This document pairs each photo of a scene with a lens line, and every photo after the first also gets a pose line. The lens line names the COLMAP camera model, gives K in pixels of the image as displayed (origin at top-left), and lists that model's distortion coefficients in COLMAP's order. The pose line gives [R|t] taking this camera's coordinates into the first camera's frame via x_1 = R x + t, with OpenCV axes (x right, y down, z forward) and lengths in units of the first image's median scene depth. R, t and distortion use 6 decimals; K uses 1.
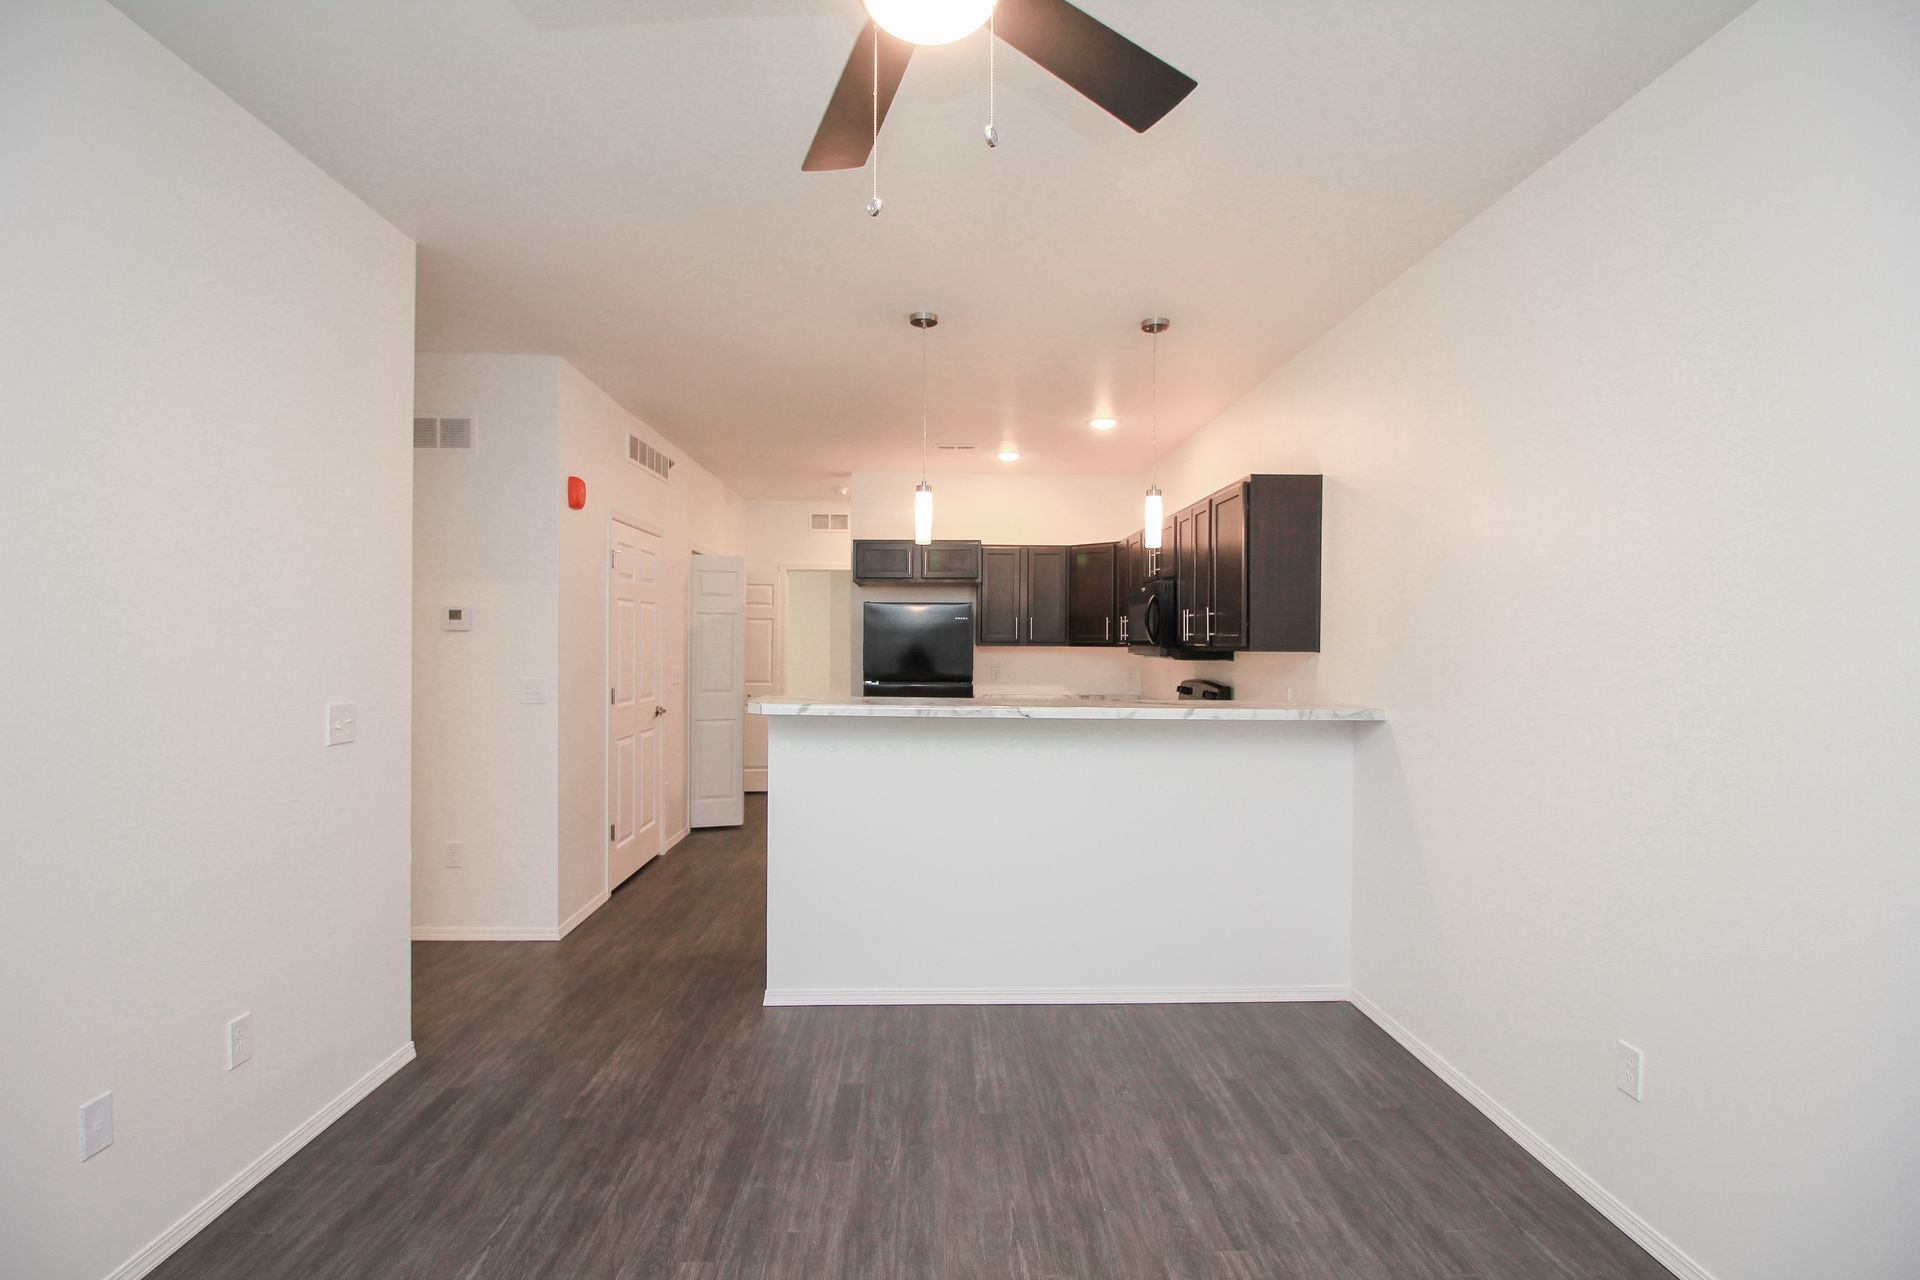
lens RADIAL K [[890.8, 0, 960.0], [0, 890.8, 640.0], [0, 0, 1]] dist [0.000760, -0.011806]
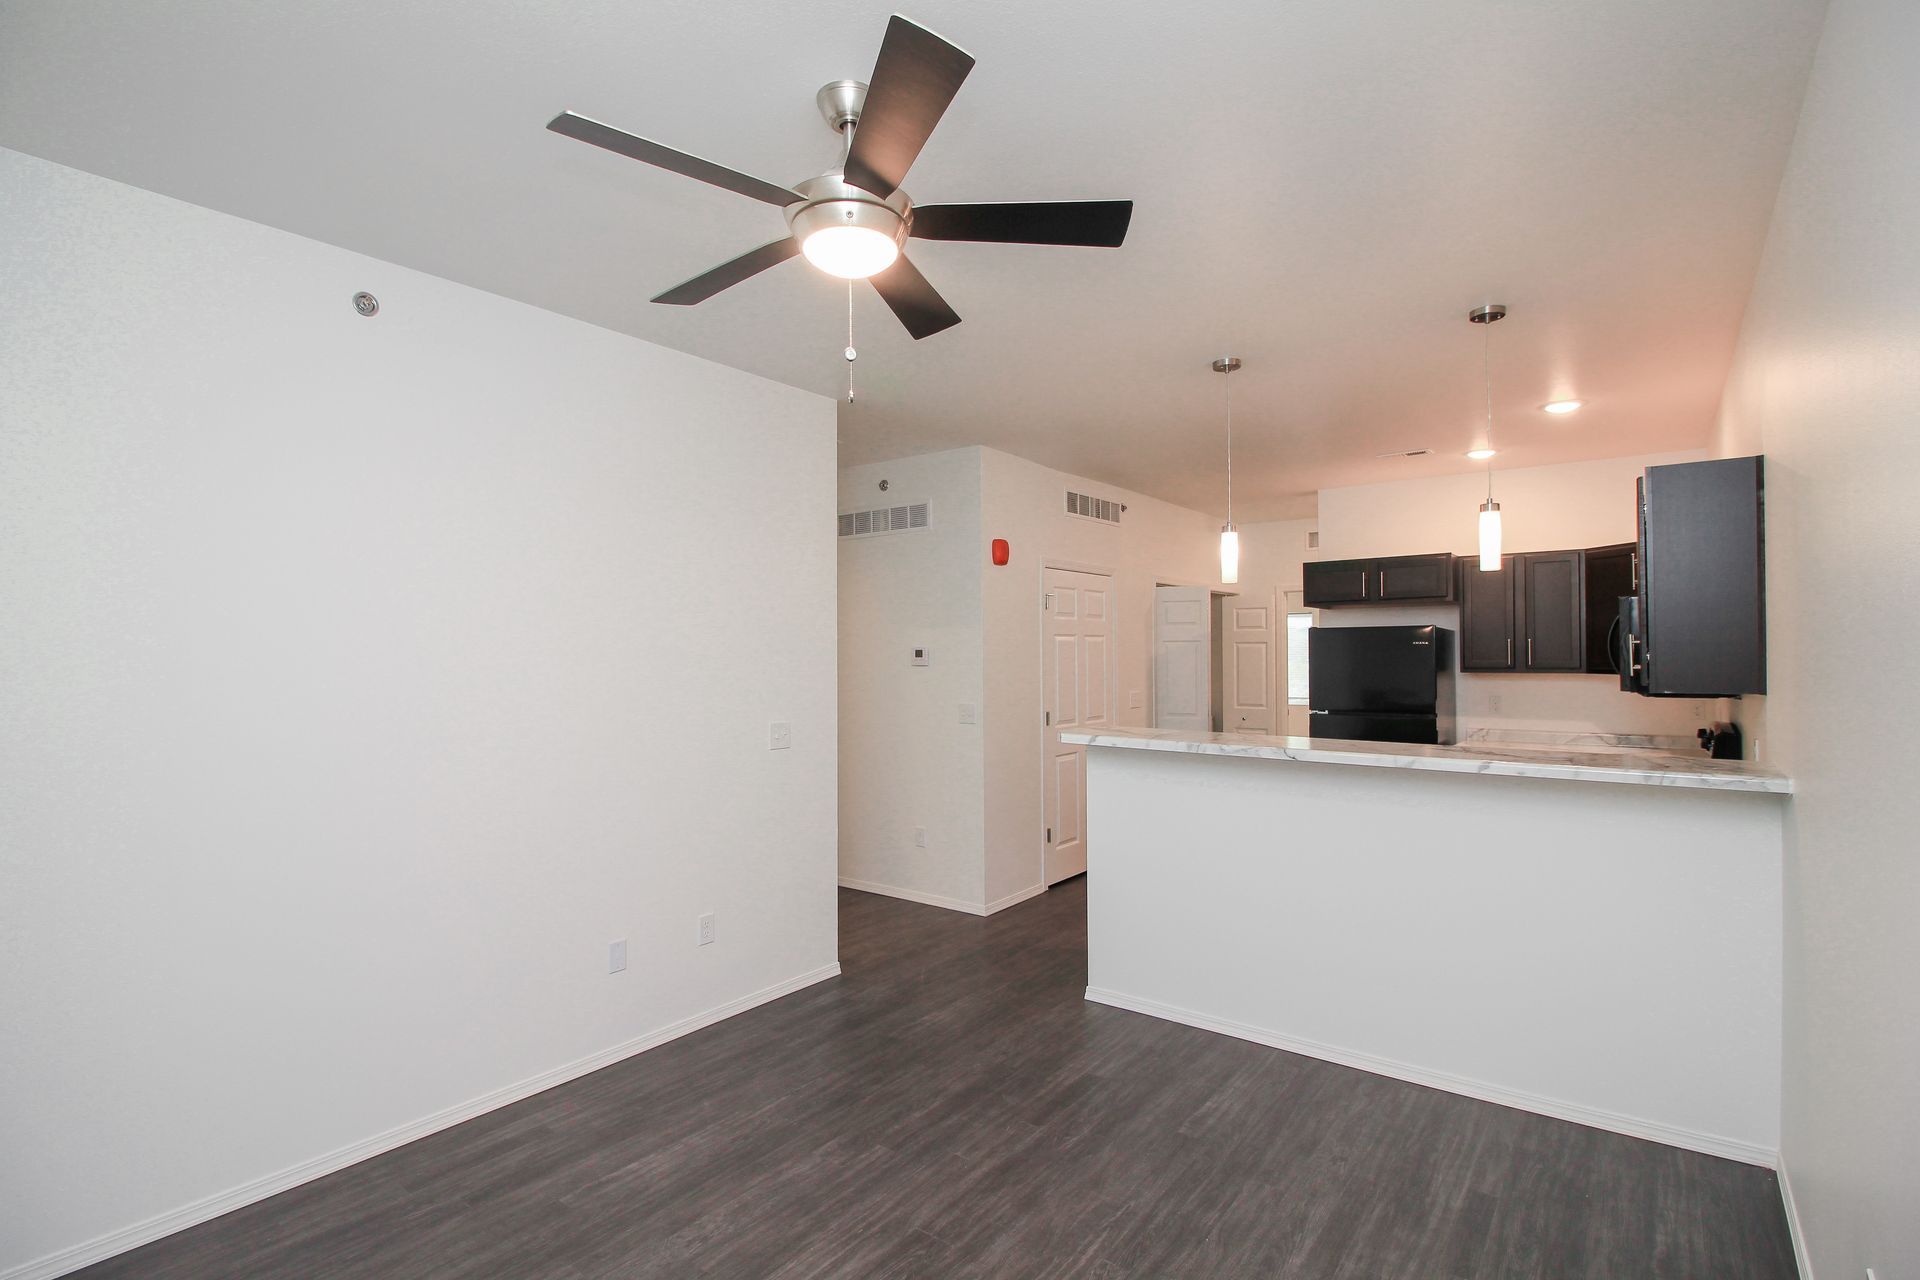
lens RADIAL K [[929.6, 0, 964.1], [0, 929.6, 601.3], [0, 0, 1]] dist [0.001438, -0.013167]
pose [[0.770720, -0.044871, -0.635592, 0.362215], [0.005276, 0.997932, -0.064054, -0.011974], [0.637152, 0.046015, 0.769363, -0.014423]]
